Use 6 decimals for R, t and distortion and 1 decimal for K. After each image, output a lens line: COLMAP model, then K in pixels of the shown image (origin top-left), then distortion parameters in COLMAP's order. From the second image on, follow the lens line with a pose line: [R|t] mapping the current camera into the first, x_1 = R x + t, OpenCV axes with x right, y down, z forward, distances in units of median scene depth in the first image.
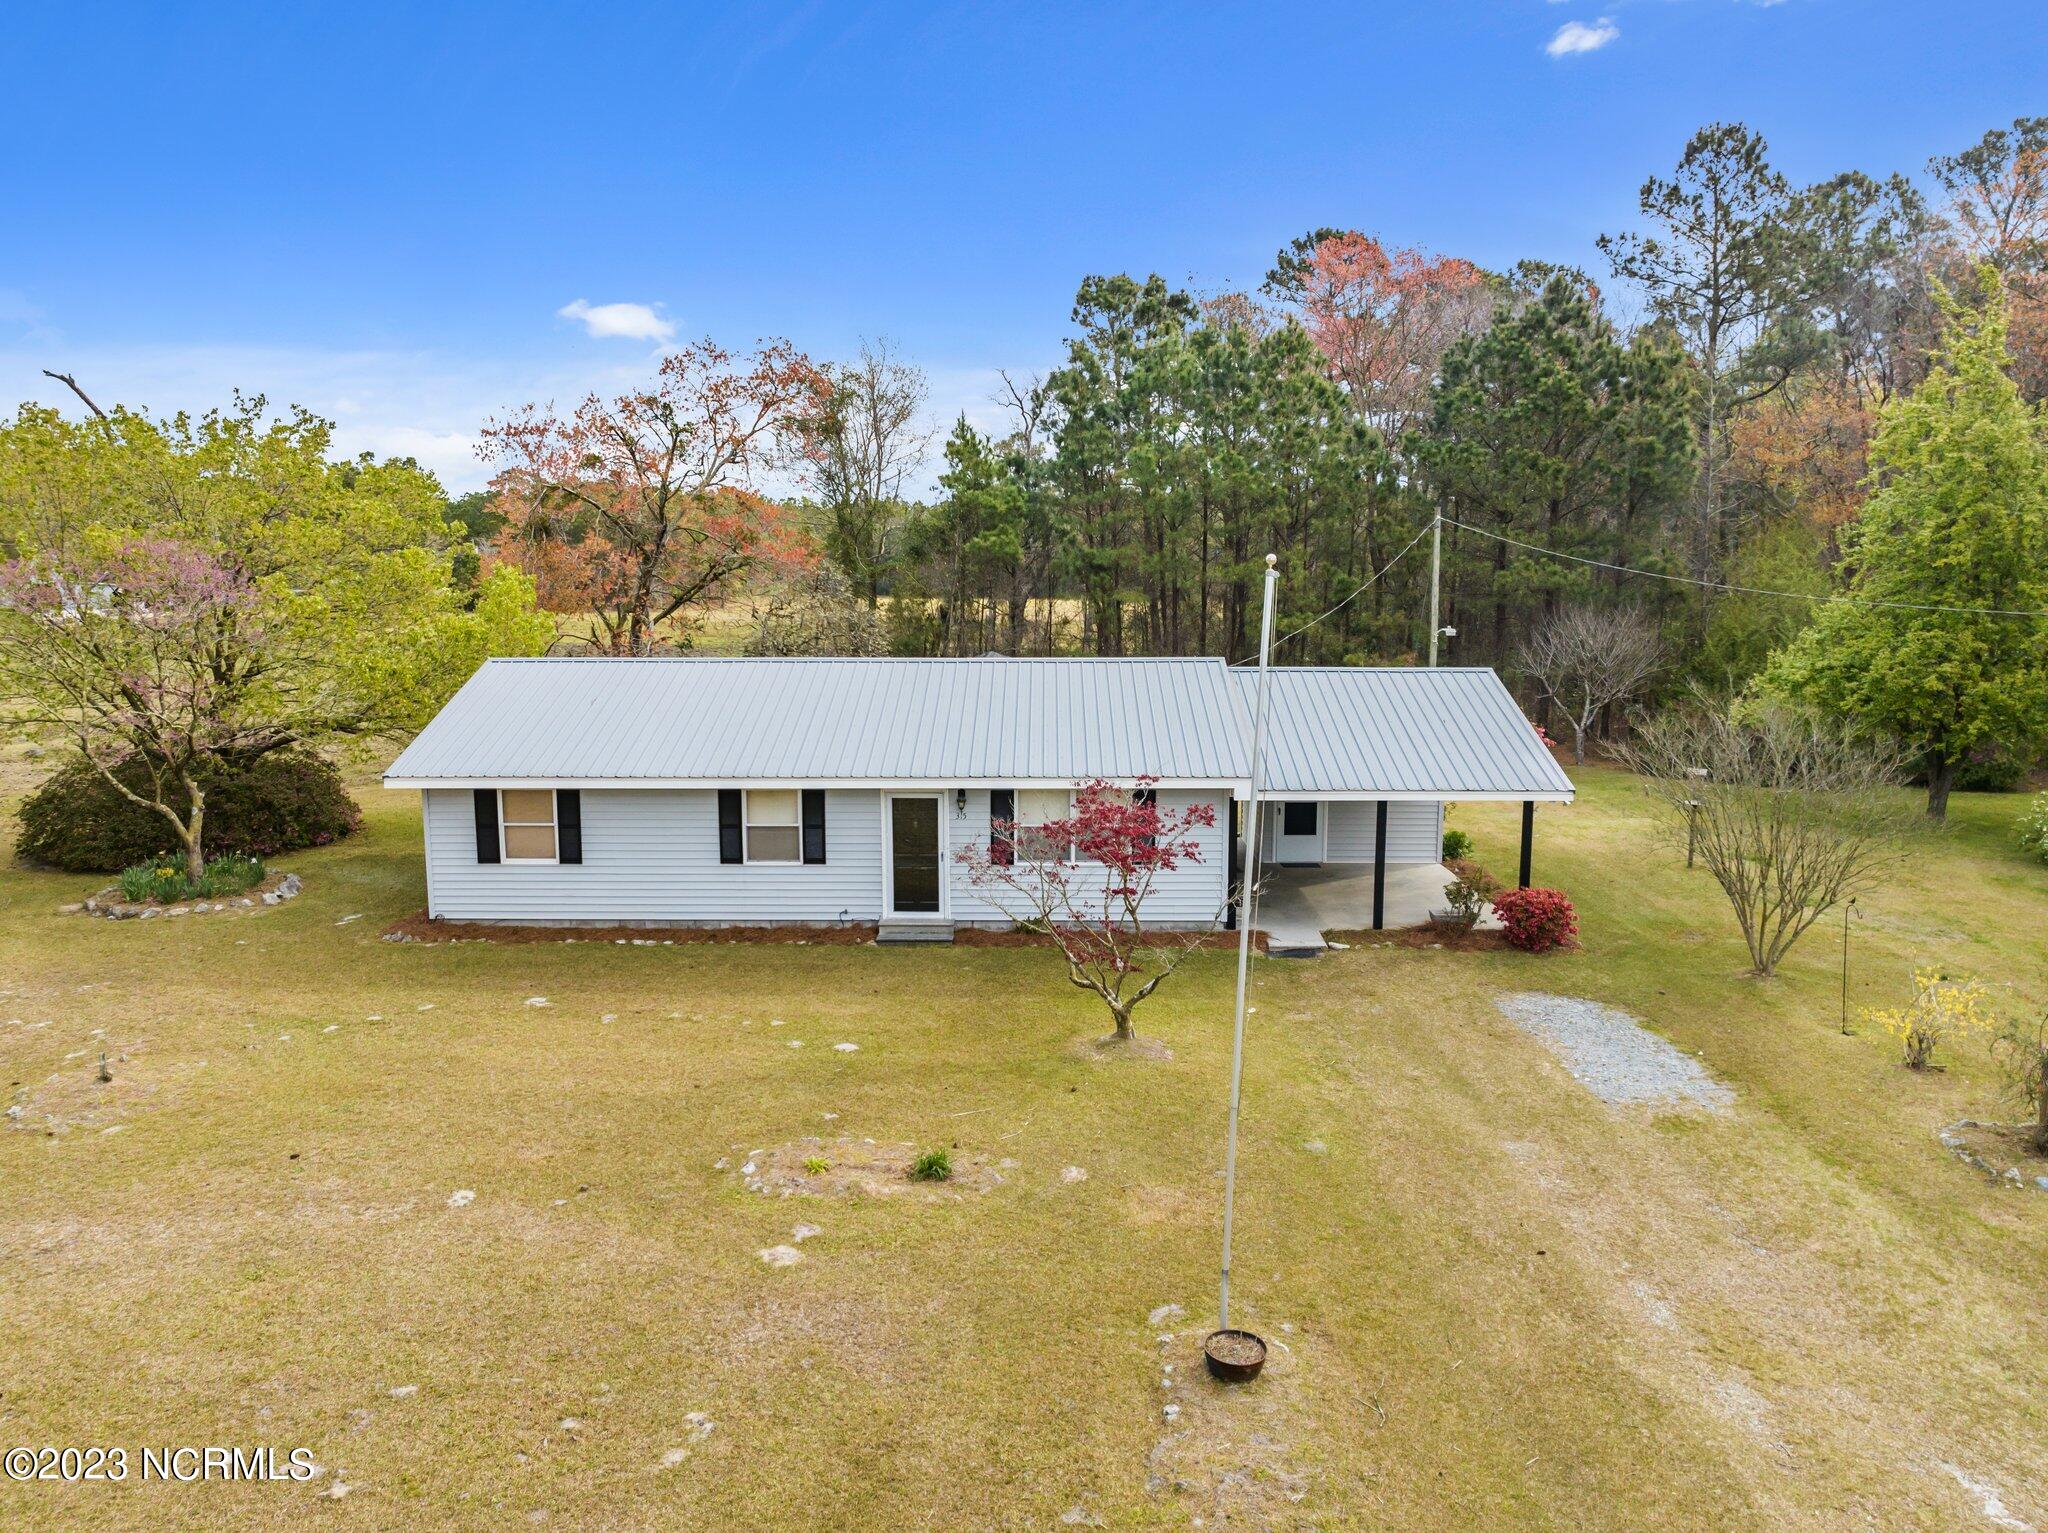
lens RADIAL K [[1444.4, 0, 1024.0], [0, 1444.4, 766.5], [0, 0, 1]] dist [-0.031435, -0.002324]
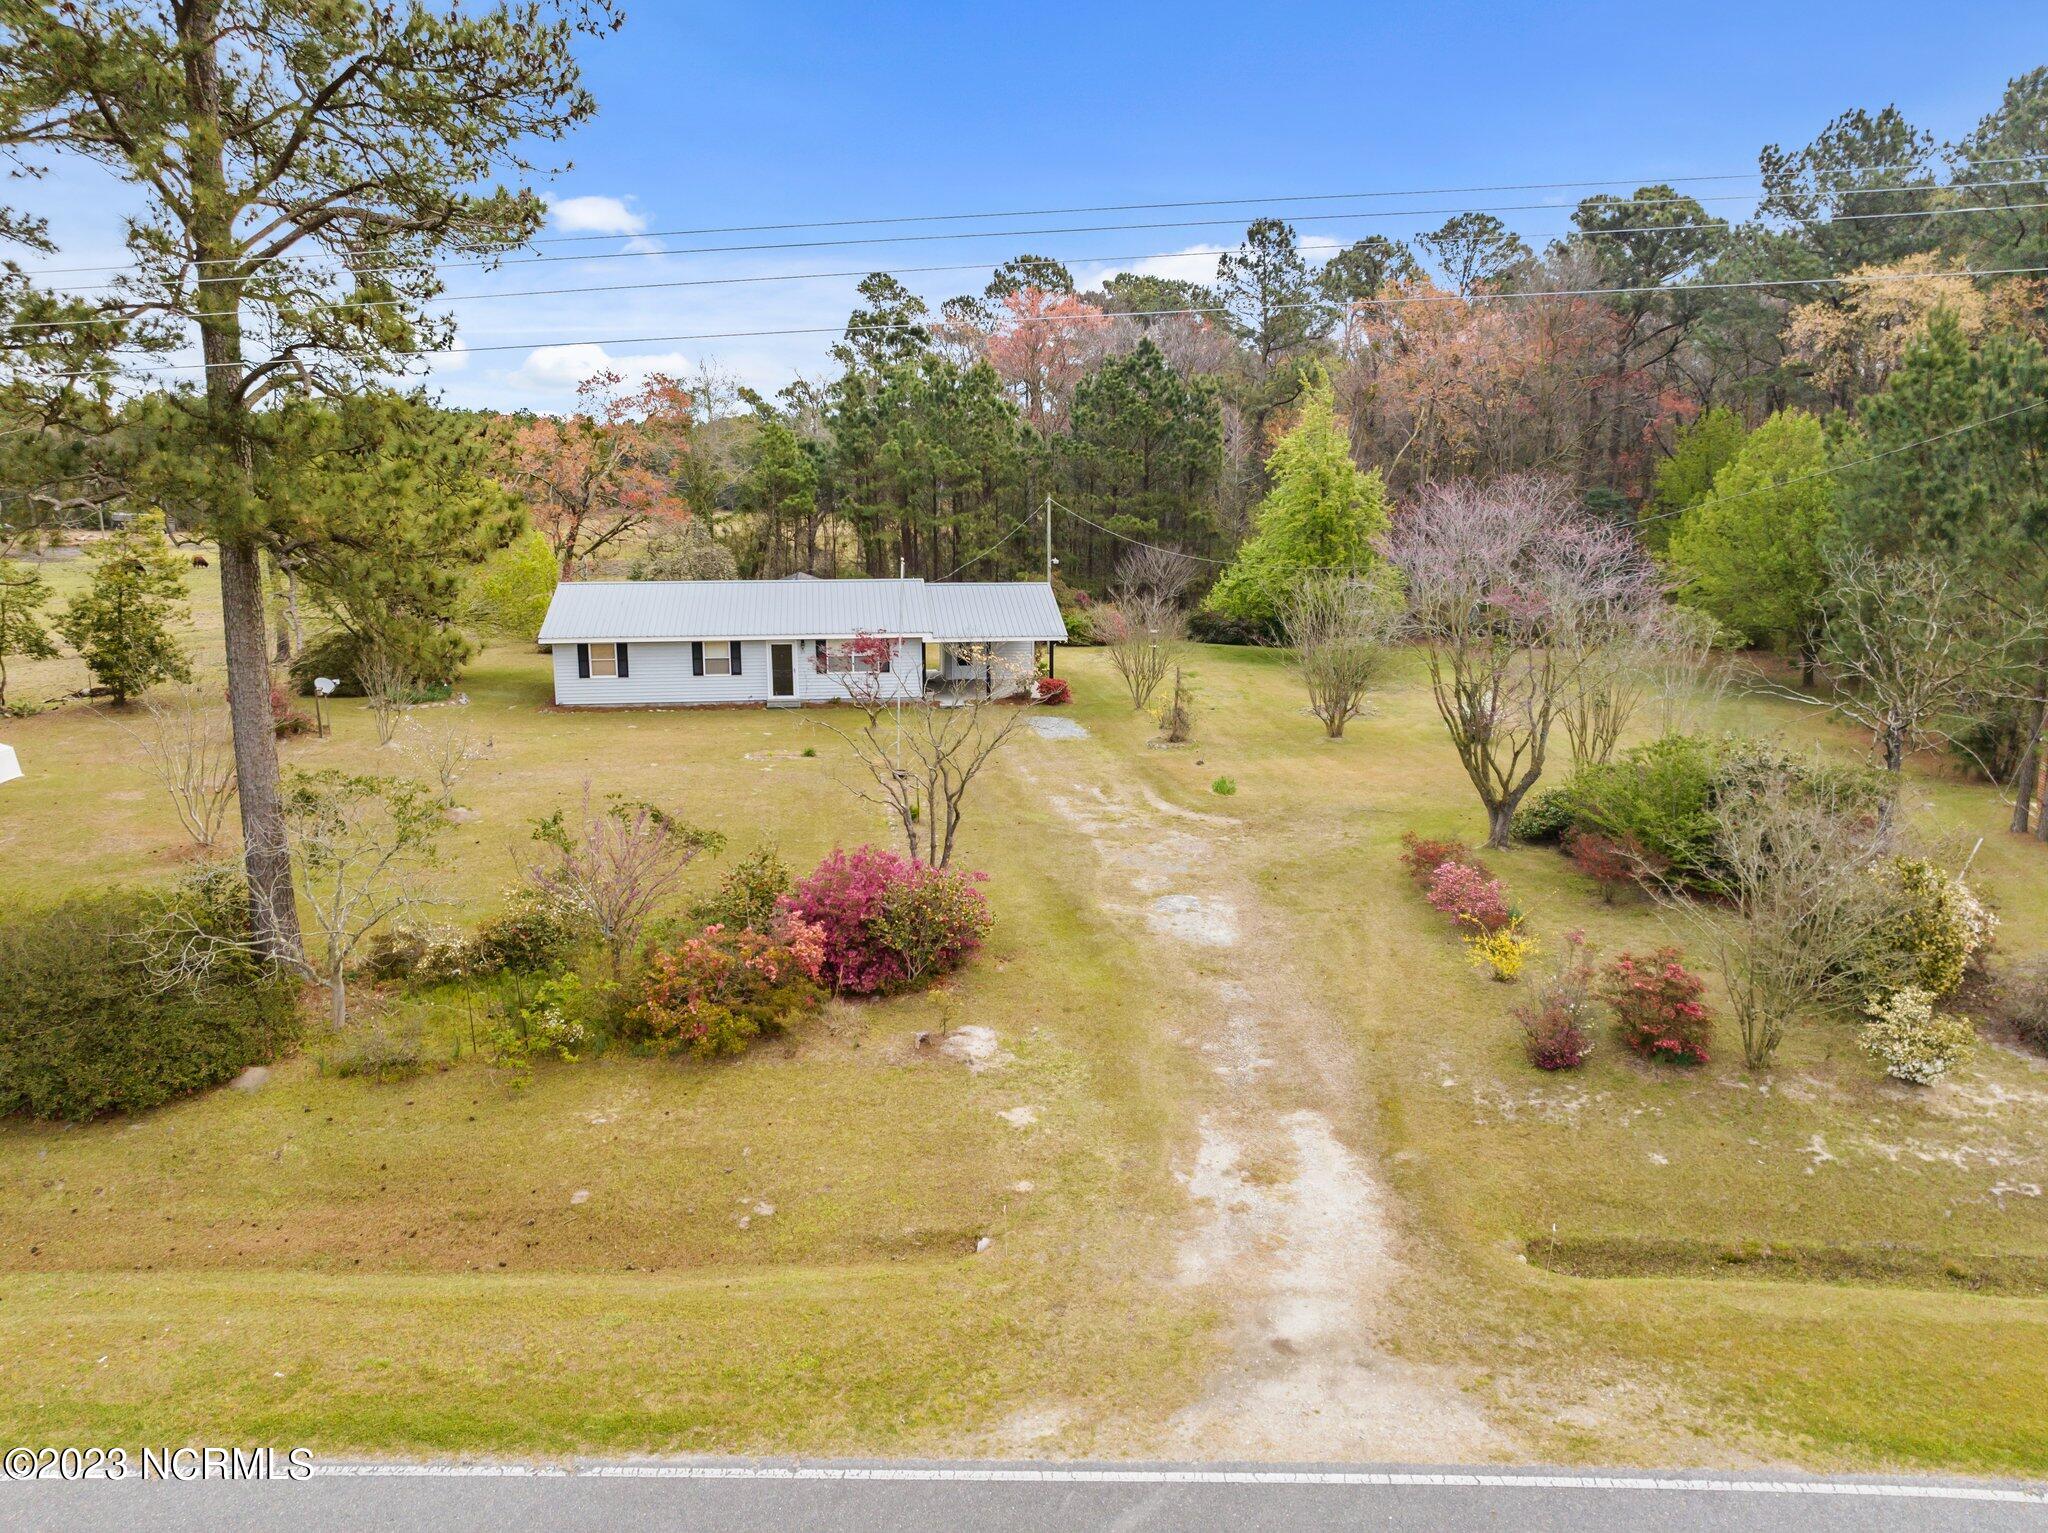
lens RADIAL K [[1441.2, 0, 1024.0], [0, 1441.2, 766.5], [0, 0, 1]] dist [-0.006734, -0.066805]
pose [[0.988207, -0.029424, 0.150267, -0.045487], [0.019801, 0.997680, 0.065138, 0.072922], [-0.151835, -0.061395, 0.986497, -1.270029]]
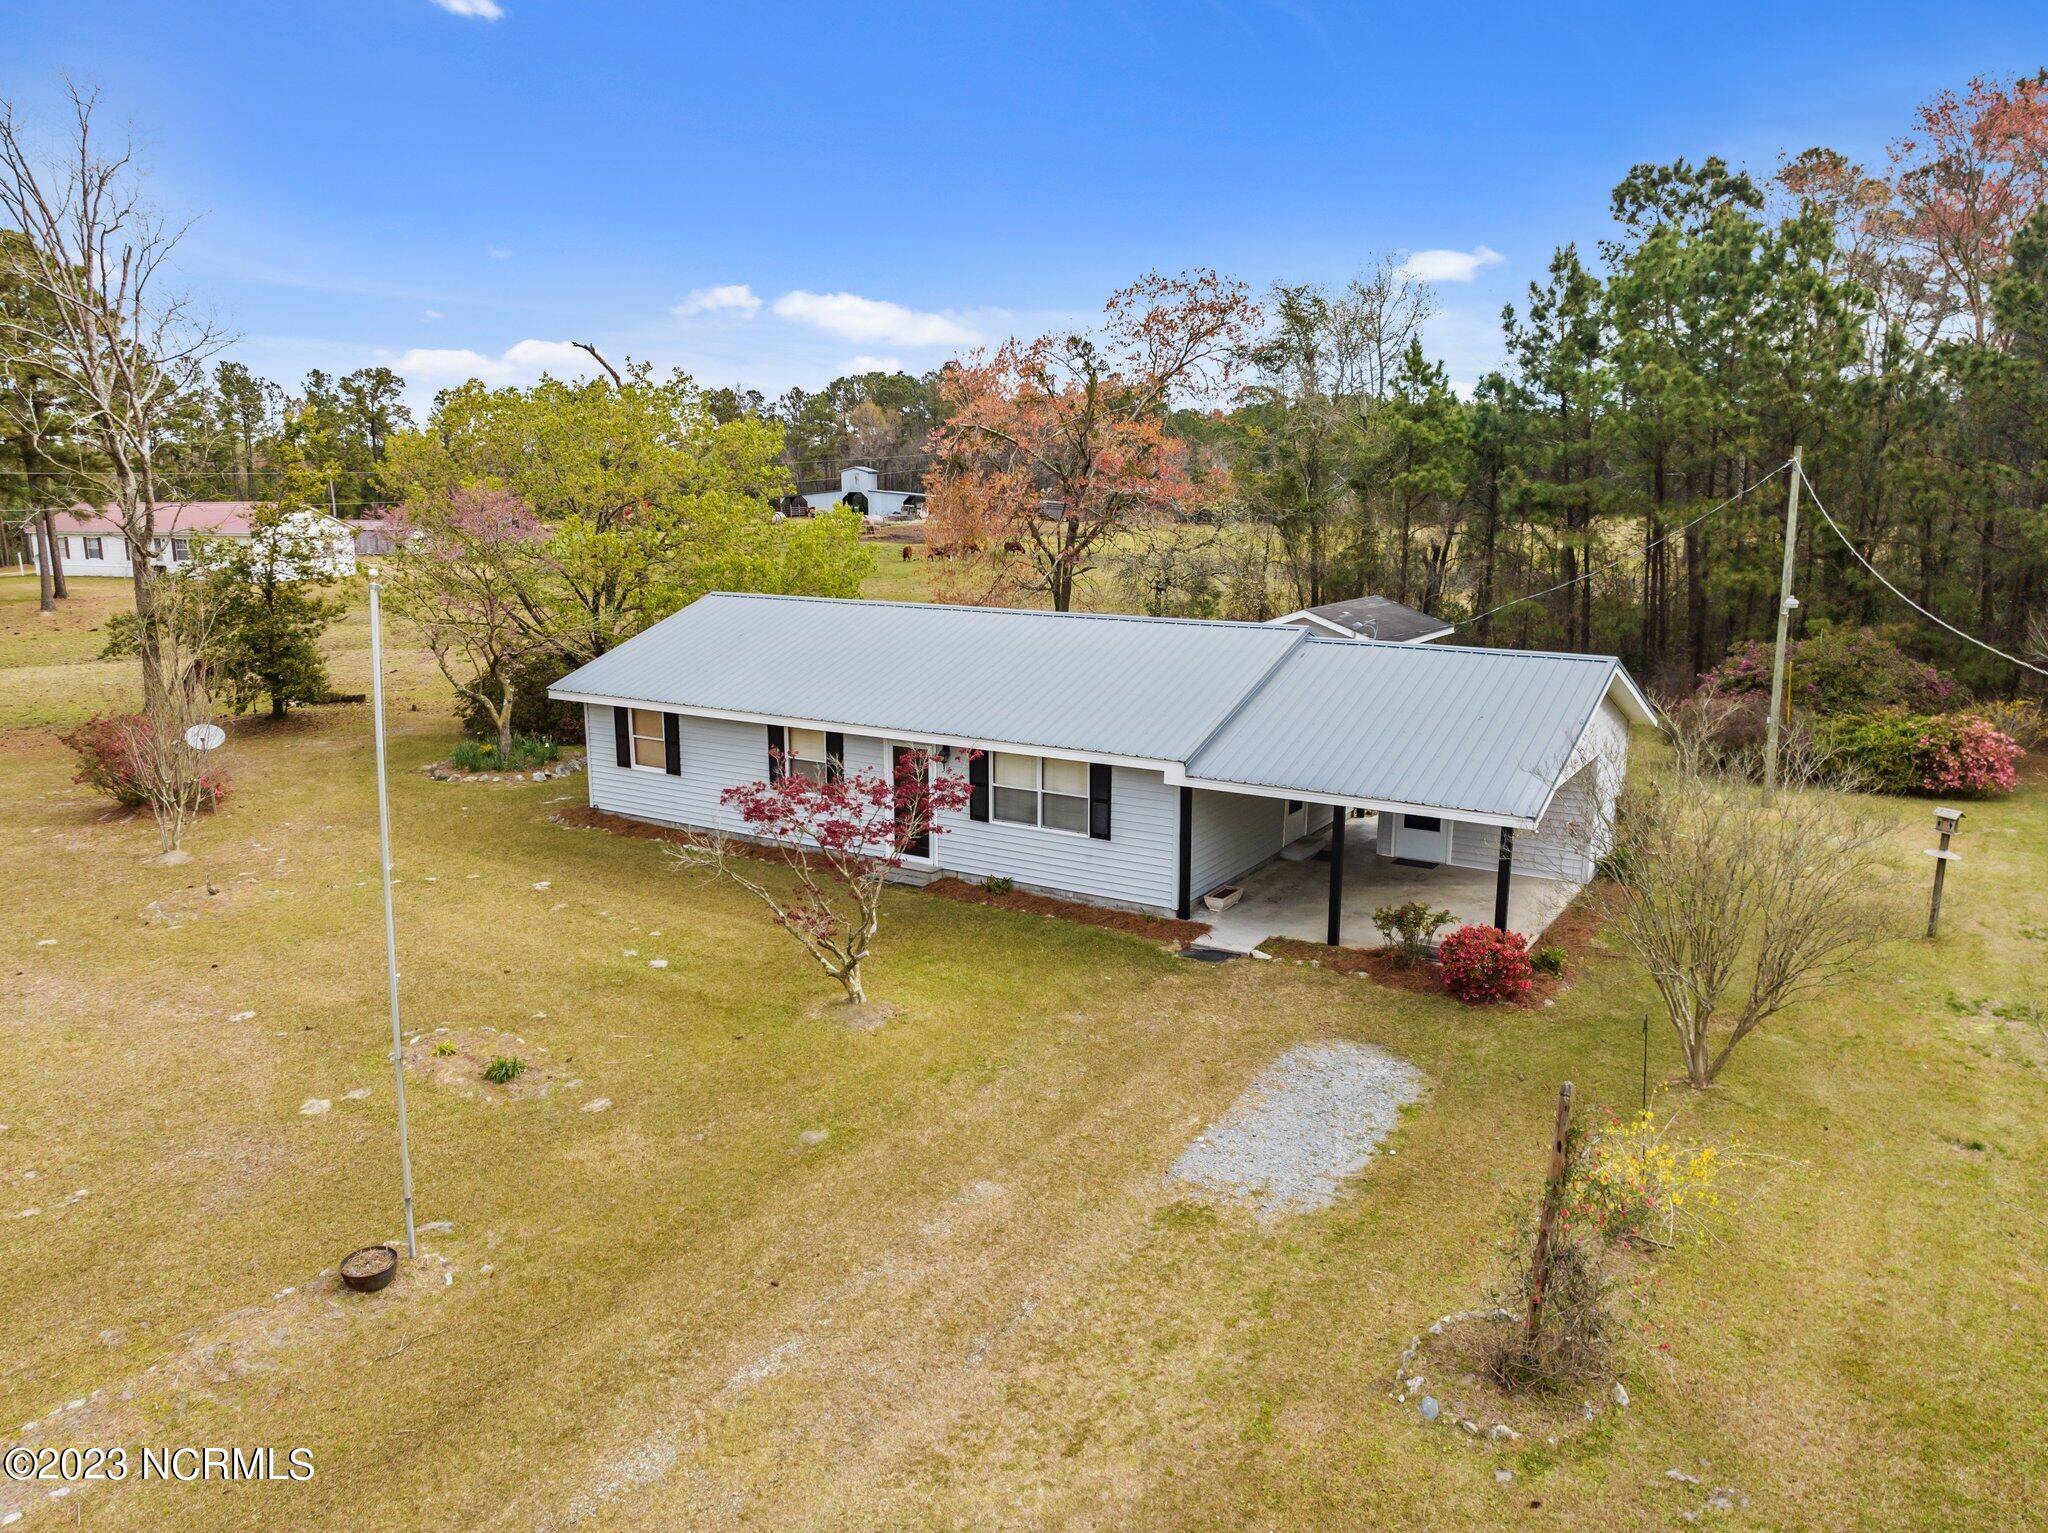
lens RADIAL K [[1443.3, 0, 1024.0], [0, 1443.3, 766.5], [0, 0, 1]] dist [-0.033515, -0.000515]
pose [[0.854032, 0.104358, -0.509646, 0.527426], [-0.073311, 0.994039, 0.080695, -0.054993], [0.515029, -0.031554, 0.856592, 0.143549]]
